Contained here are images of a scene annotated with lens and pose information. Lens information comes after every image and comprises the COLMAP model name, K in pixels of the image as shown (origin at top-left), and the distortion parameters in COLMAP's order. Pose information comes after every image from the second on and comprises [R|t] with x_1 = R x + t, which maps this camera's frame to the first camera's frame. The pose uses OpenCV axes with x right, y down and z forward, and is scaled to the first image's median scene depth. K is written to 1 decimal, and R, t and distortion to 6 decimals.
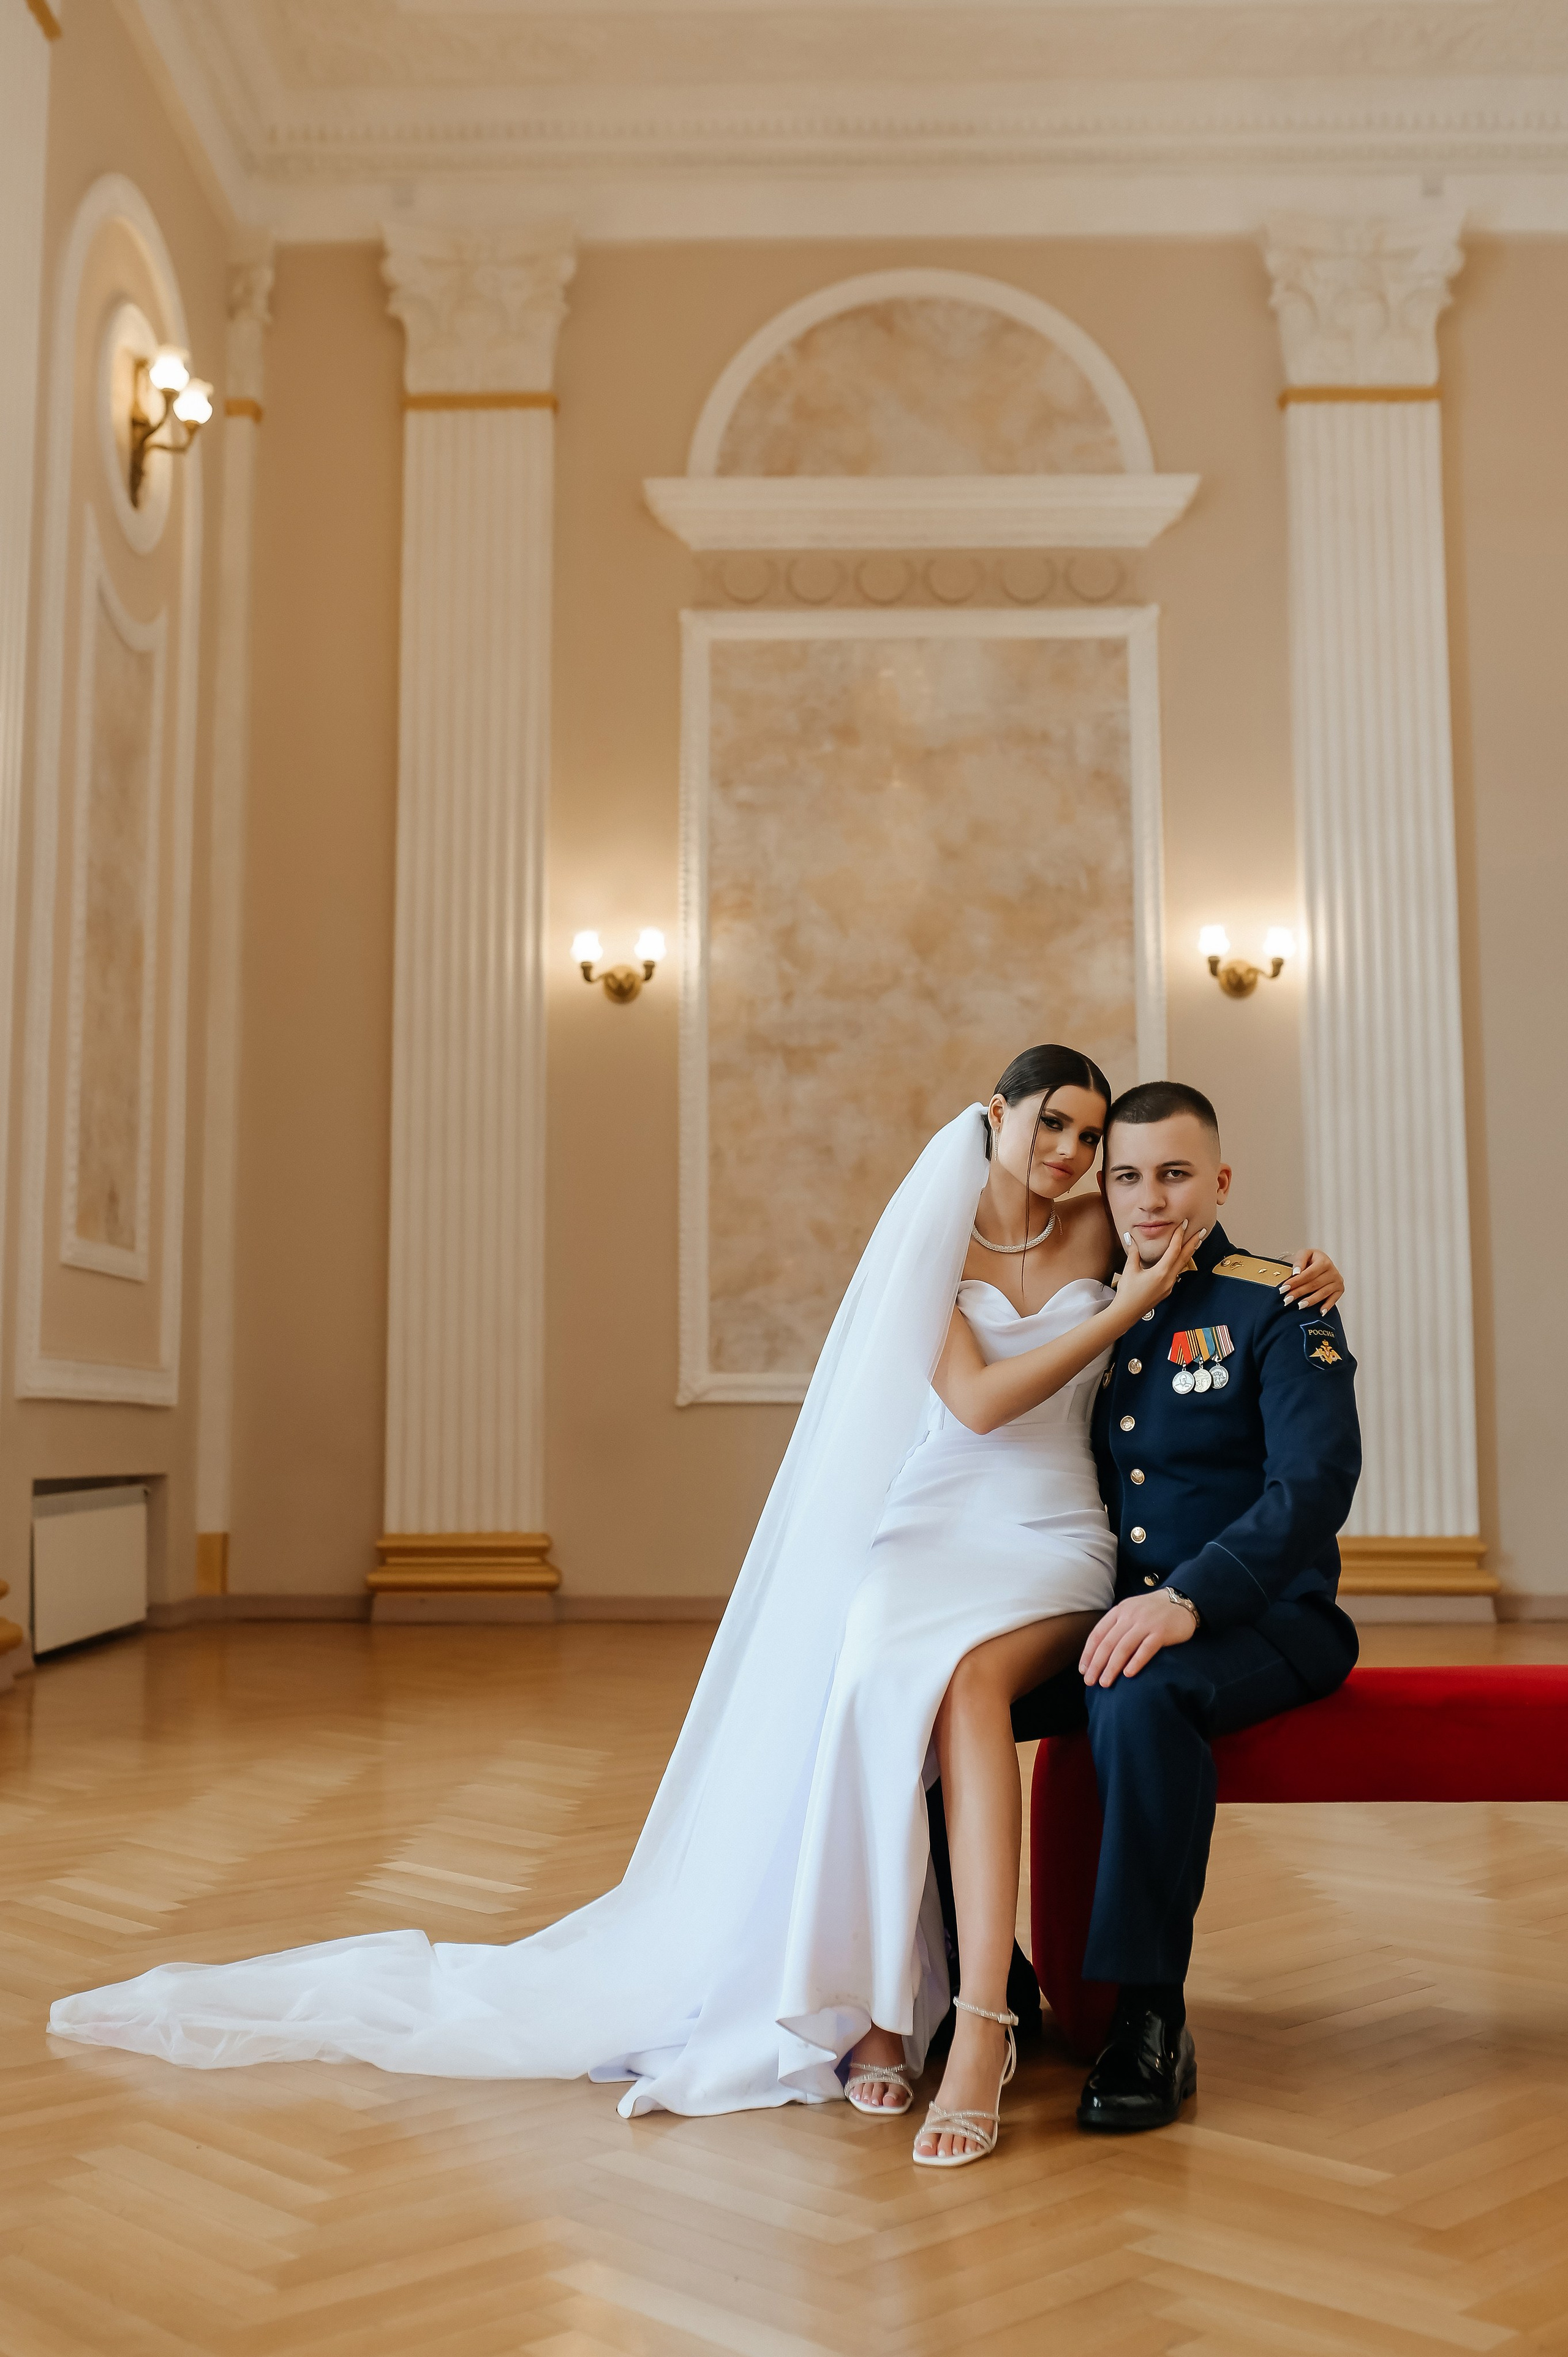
lens RADIAL K [[2545.3, 0, 783.6], [0, 2545.3, 1152.9], [0, 0, 1]] dist [-0.022705, 0.010419]
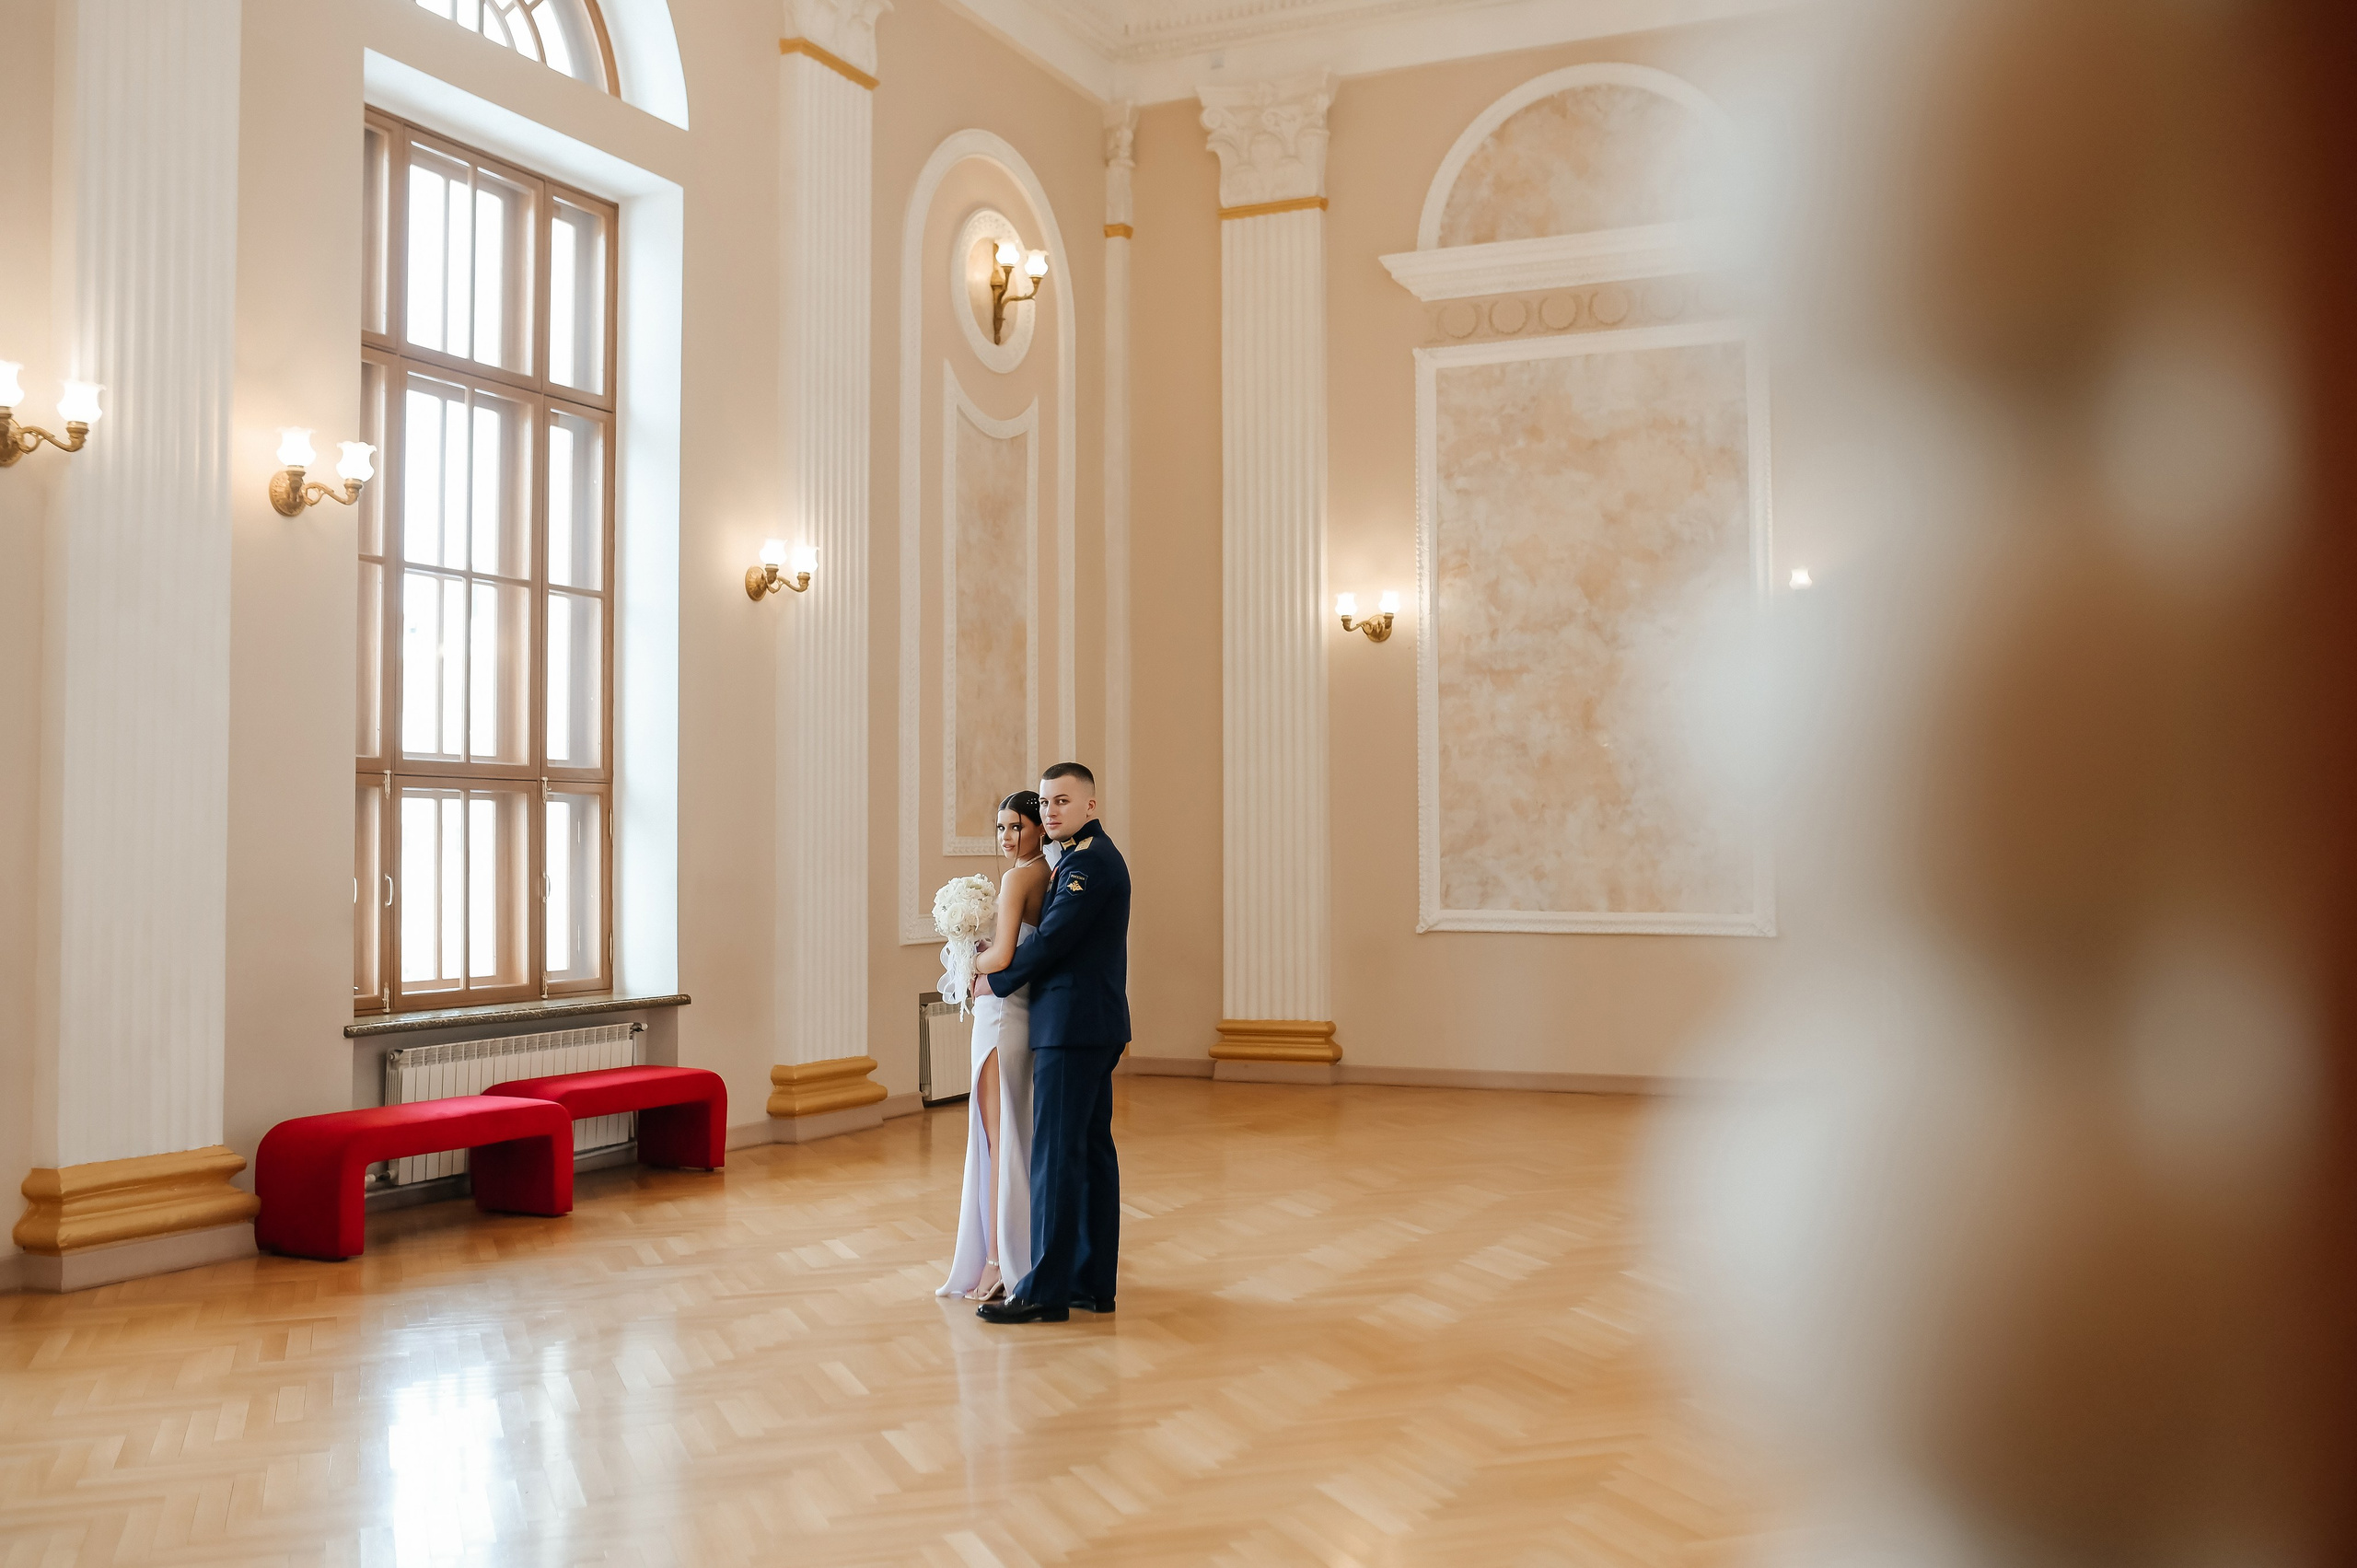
lens RADIAL K [[2364.0, 0, 1178.5], [0, 2364.0, 784.0], [0, 0, 1]] dist [-0.016819, 0.014872]
pose [[0.915008, -0.015241, -0.403149, 0.353258], [0.048190, 0.996261, 0.071711, -0.079339], [0.400548, -0.085044, 0.912320, -0.222548]]
